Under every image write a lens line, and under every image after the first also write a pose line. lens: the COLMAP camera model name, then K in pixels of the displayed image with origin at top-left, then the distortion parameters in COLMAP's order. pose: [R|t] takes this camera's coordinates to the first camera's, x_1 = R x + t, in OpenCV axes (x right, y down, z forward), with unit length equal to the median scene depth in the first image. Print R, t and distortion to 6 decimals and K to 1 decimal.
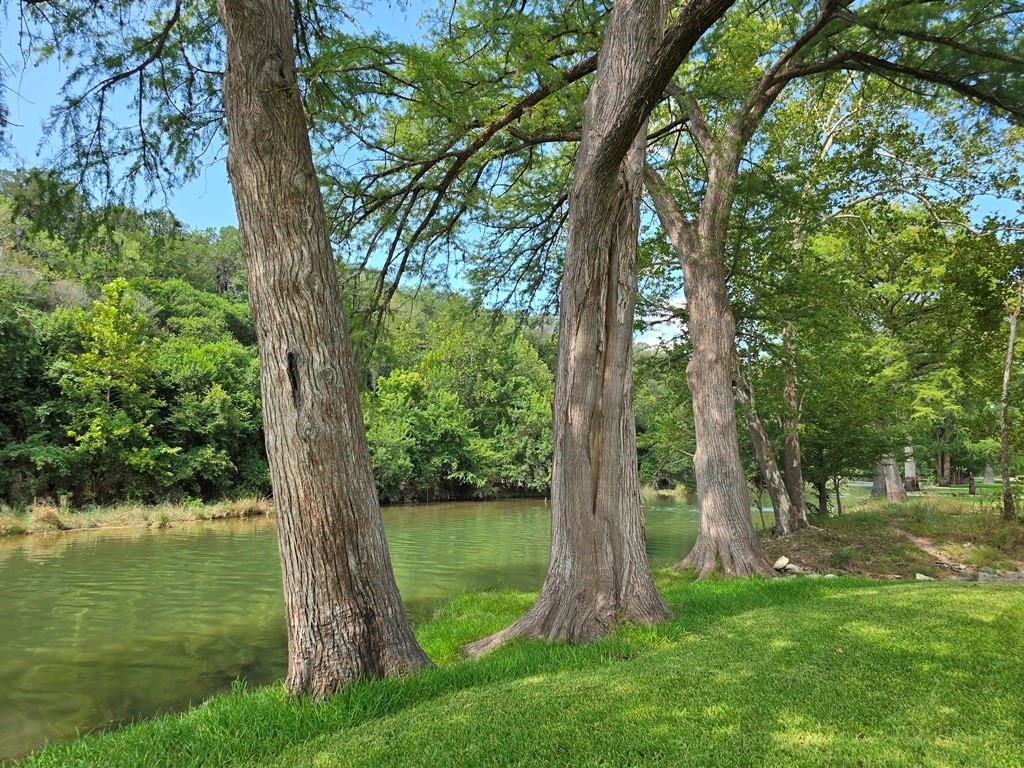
lens RADIAL K [[683.5, 0, 519.8], [0, 683.5, 386.8], [0, 0, 1]] dist [0.104256, -0.111544]
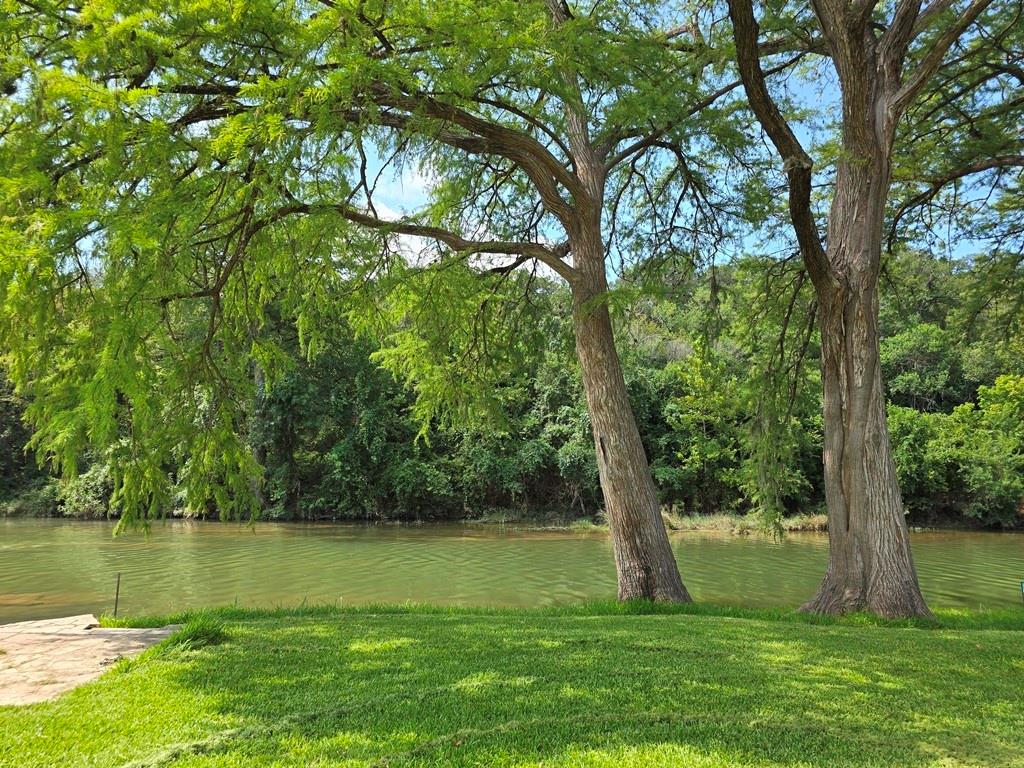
lens RADIAL K [[683.5, 0, 519.8], [0, 683.5, 386.8], [0, 0, 1]] dist [0.104256, -0.111544]
pose [[0.646308, -0.097798, -0.756784, 0.152611], [0.081368, 0.994931, -0.059084, -0.013762], [0.758726, -0.023392, 0.650989, -0.075204]]
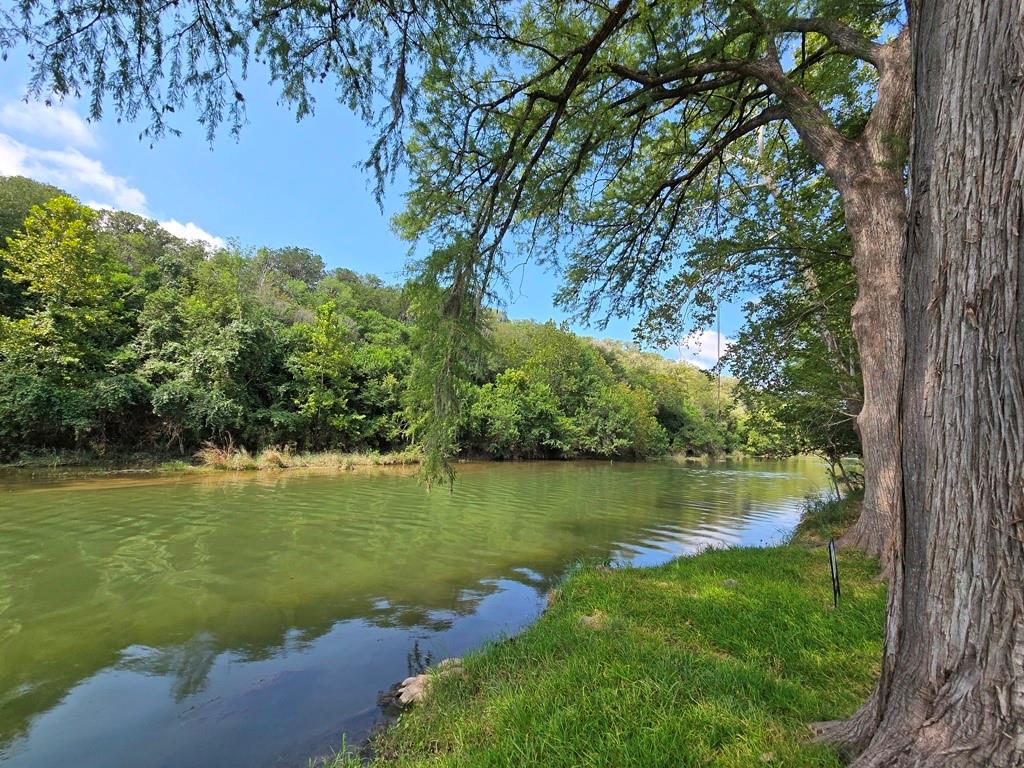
lens RADIAL K [[425.6, 0, 513.6], [0, 425.6, 387.9], [0, 0, 1]] dist [0.001445, 0.000286]
pose [[0.986055, 0.010032, -0.166115, -0.027730], [-0.010448, 0.999944, -0.001627, 0.026715], [0.166090, 0.003340, 0.986105, 0.158862]]
